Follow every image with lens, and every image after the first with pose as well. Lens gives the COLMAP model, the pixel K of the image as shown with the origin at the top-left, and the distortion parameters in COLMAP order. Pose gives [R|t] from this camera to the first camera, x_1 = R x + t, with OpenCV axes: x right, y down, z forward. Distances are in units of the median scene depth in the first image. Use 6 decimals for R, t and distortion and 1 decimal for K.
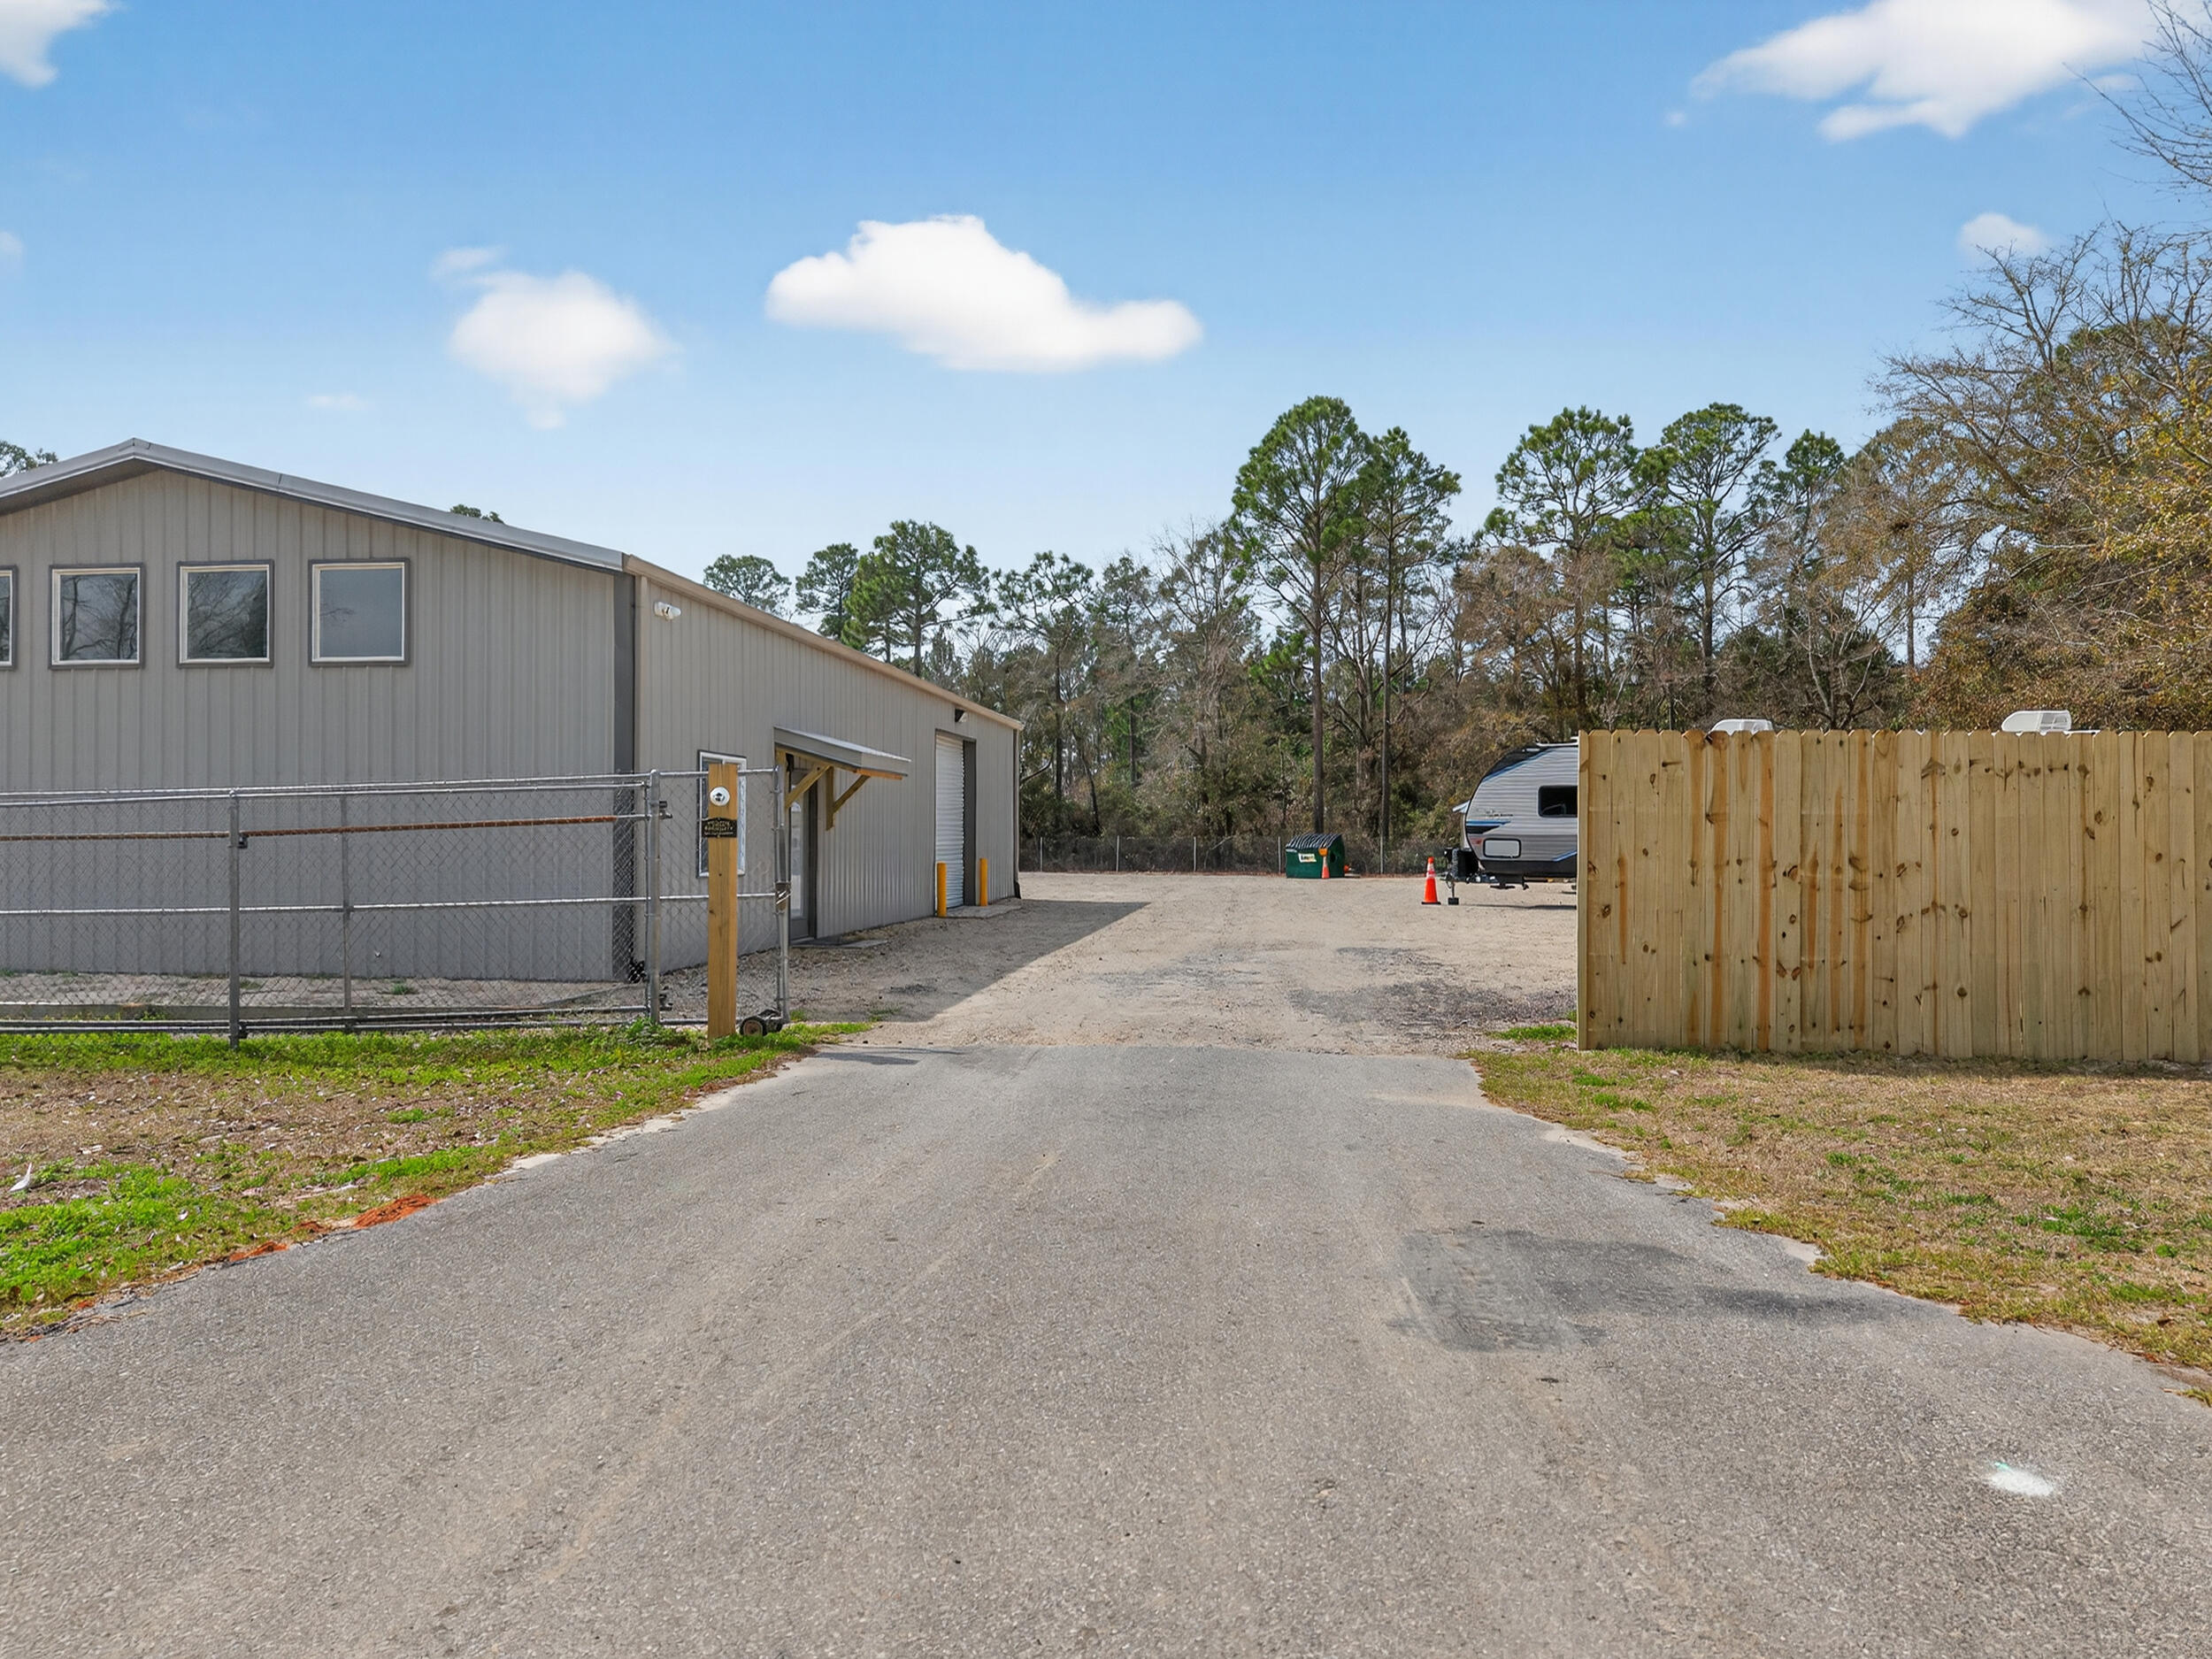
lens RADIAL K [[1555.8, 0, 1115.5], [0, 1555.8, 842.1], [0, 0, 1]] dist [0.049150, -0.064011]
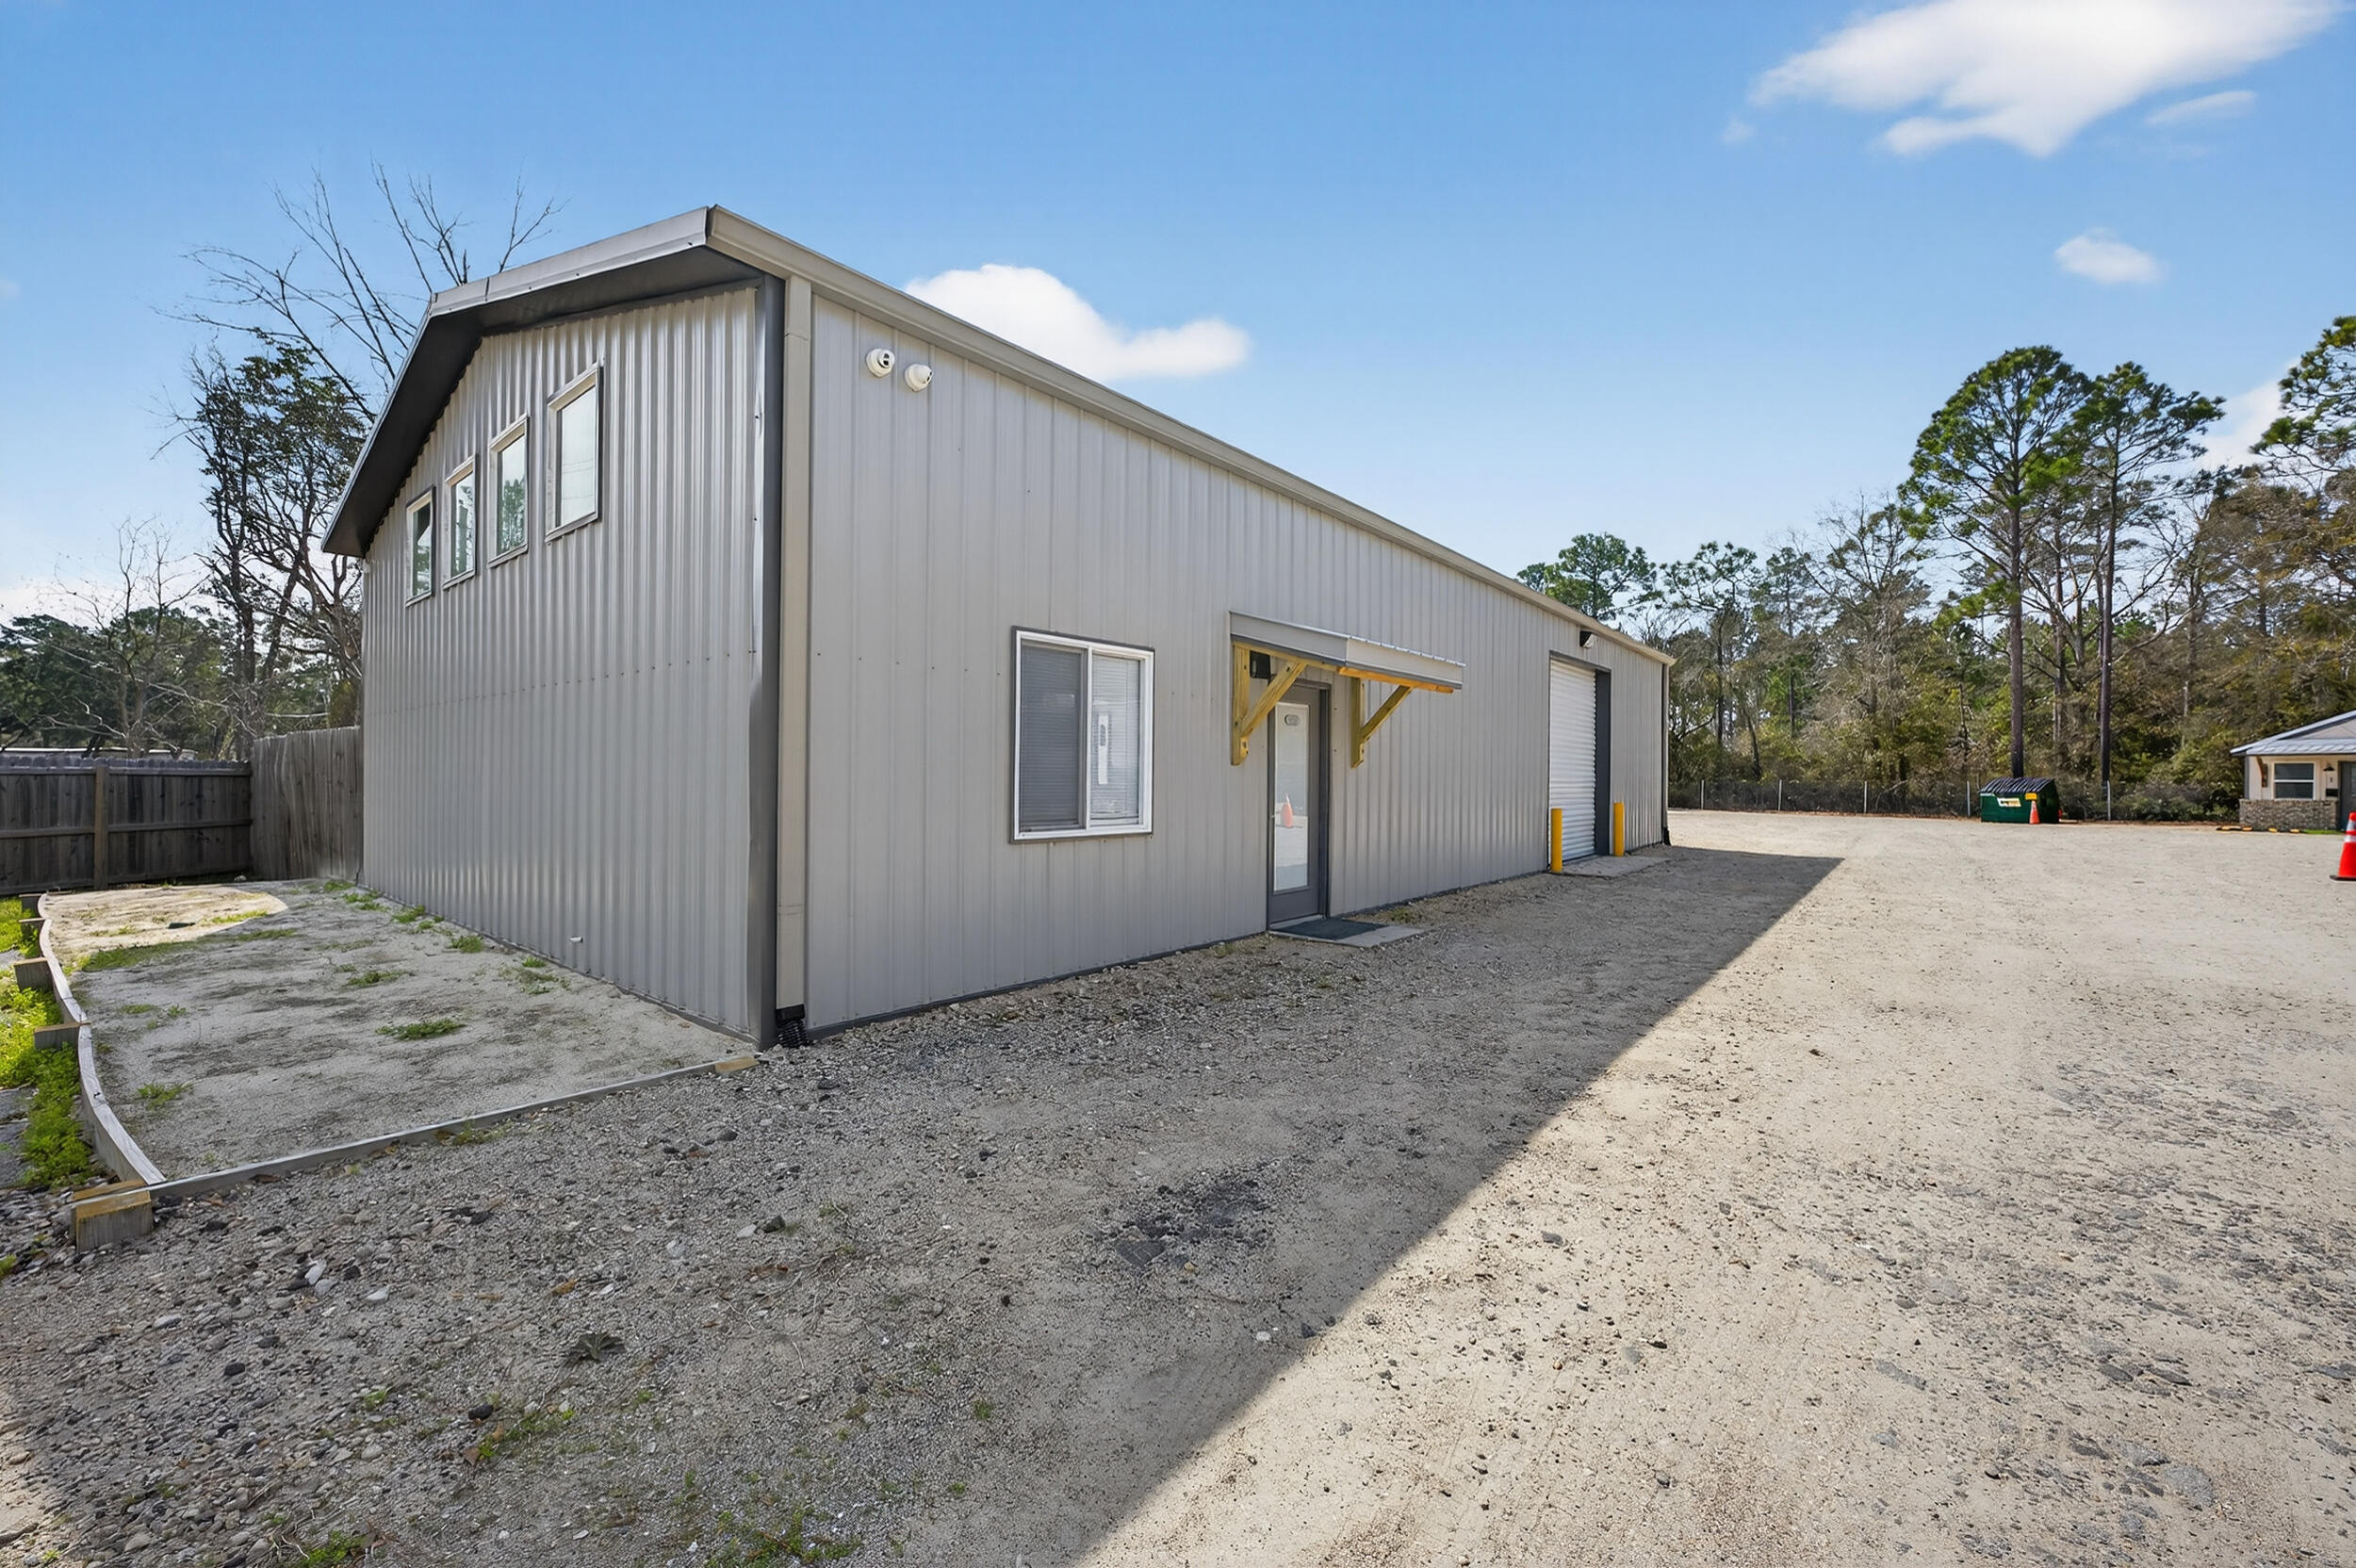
lens RADIAL K [[917.3, 0, 1197.2], [0, 917.3, 780.6], [0, 0, 1]] dist [0.009438, -0.003311]
pose [[0.849988, 0.004155, -0.526785, -0.010190], [-0.005637, 0.999983, -0.001209, -0.000106], [0.526771, 0.003997, 0.849998, 0.321521]]
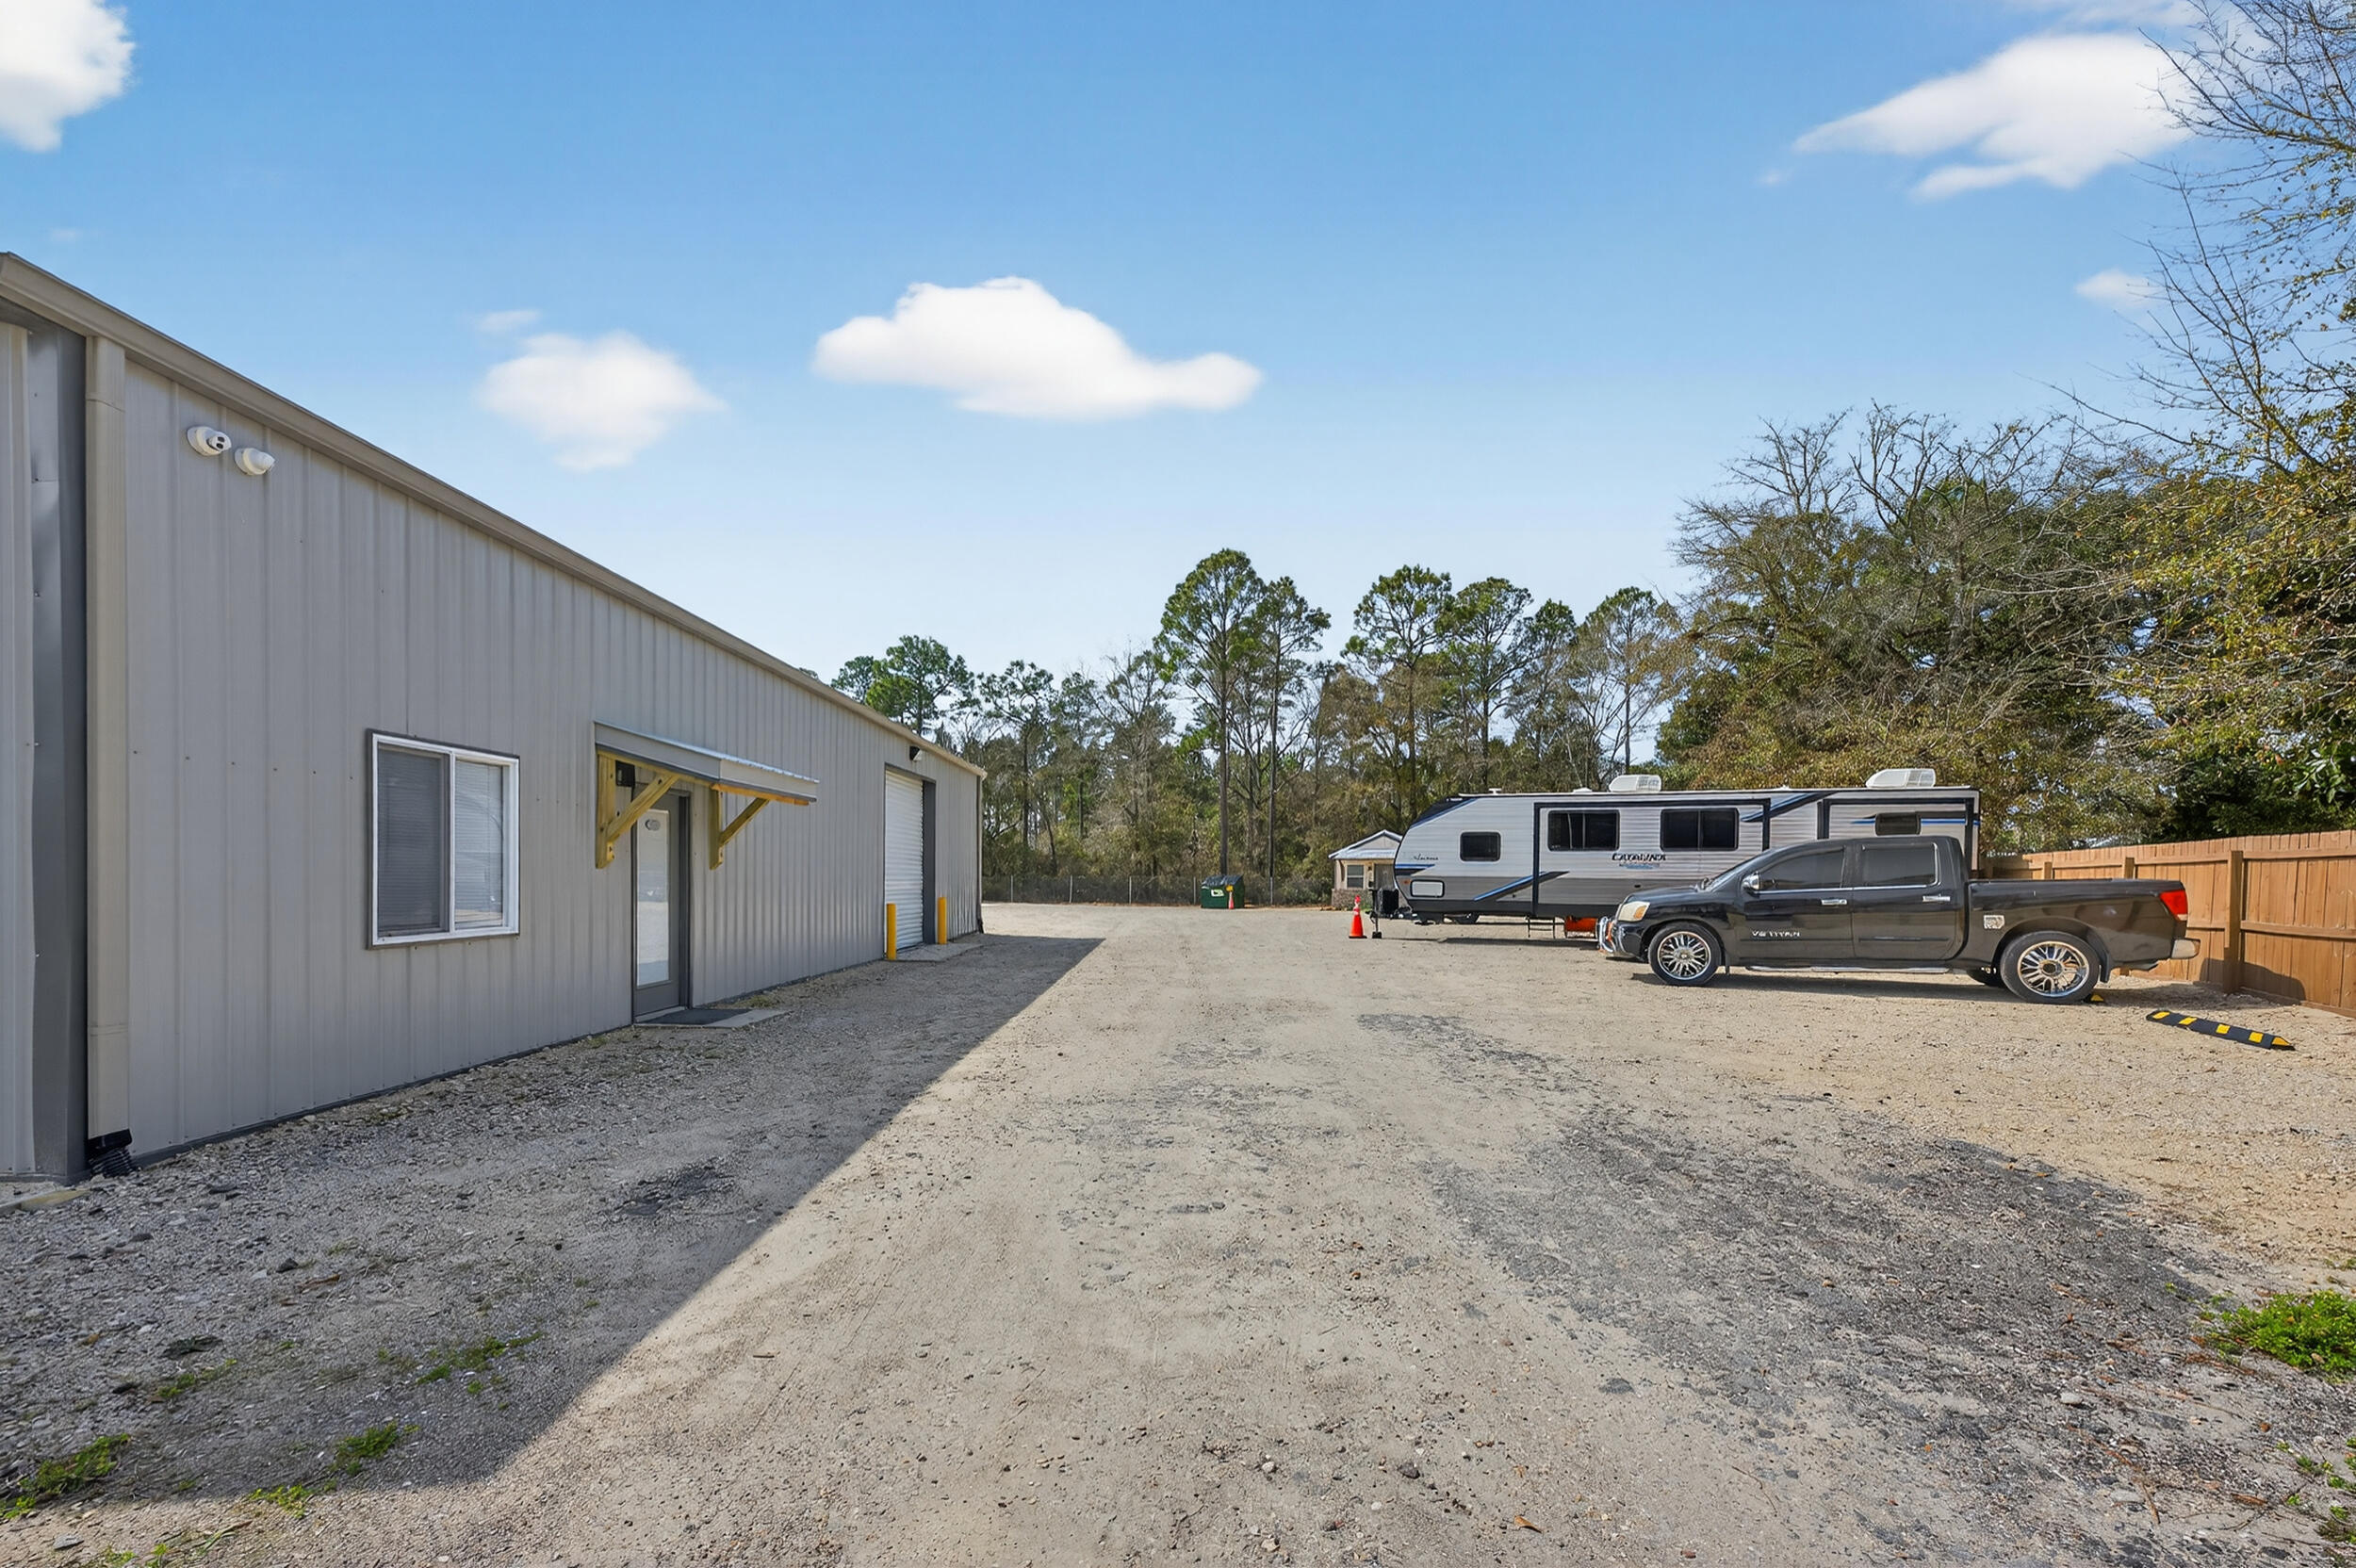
lens RADIAL K [[977.3, 0, 1189.8], [0, 977.3, 879.6], [0, 0, 1]] dist [-0.050072, 0.000046]
pose [[0.992093, 0.005374, 0.125393, -0.003956], [-0.005454, 0.999985, 0.000297, -0.001408], [-0.125389, -0.000979, 0.992107, 0.265216]]
